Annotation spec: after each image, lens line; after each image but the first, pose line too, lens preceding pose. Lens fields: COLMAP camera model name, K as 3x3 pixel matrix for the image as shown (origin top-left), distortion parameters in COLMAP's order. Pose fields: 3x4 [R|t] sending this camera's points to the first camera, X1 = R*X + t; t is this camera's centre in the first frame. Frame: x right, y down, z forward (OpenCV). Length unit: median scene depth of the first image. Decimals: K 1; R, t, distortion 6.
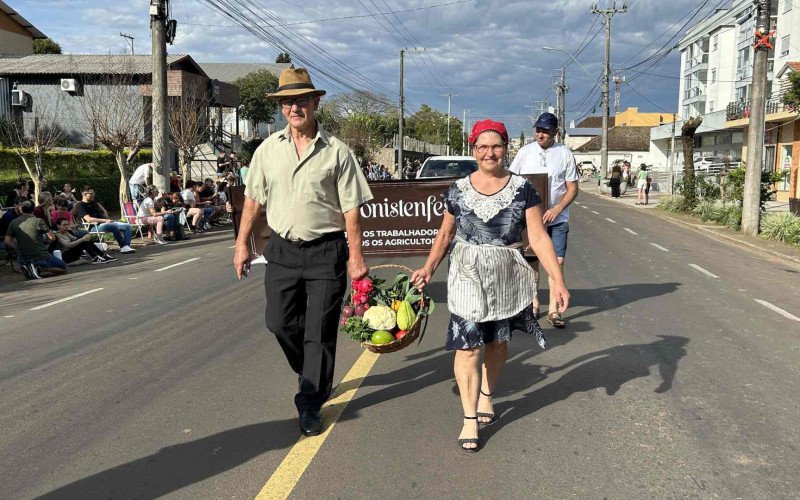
lens RADIAL K [[726.4, 0, 400.0], [0, 726.4, 250.0], [0, 0, 1]] dist [0.029020, -0.003228]
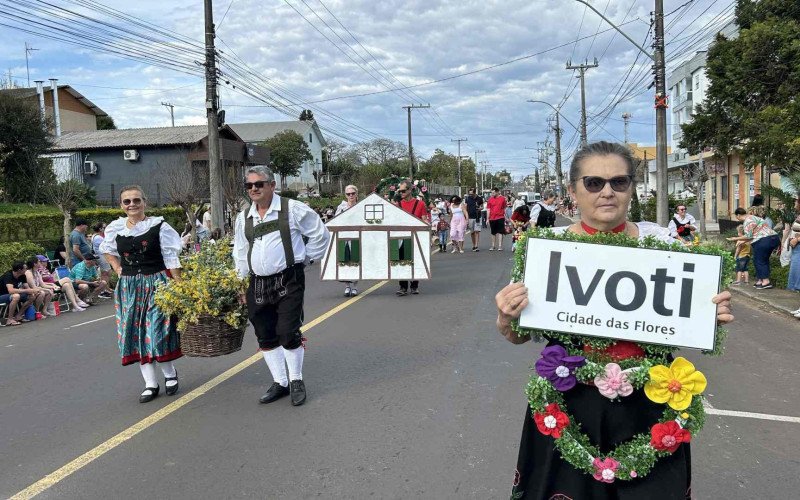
lens RADIAL K [[726.4, 0, 400.0], [0, 726.4, 250.0], [0, 0, 1]] dist [0.029020, -0.003228]
pose [[0.998156, -0.046328, -0.039217, 0.032765], [0.044042, 0.997386, -0.057277, 0.020070], [0.041768, 0.055444, 0.997588, -0.176041]]
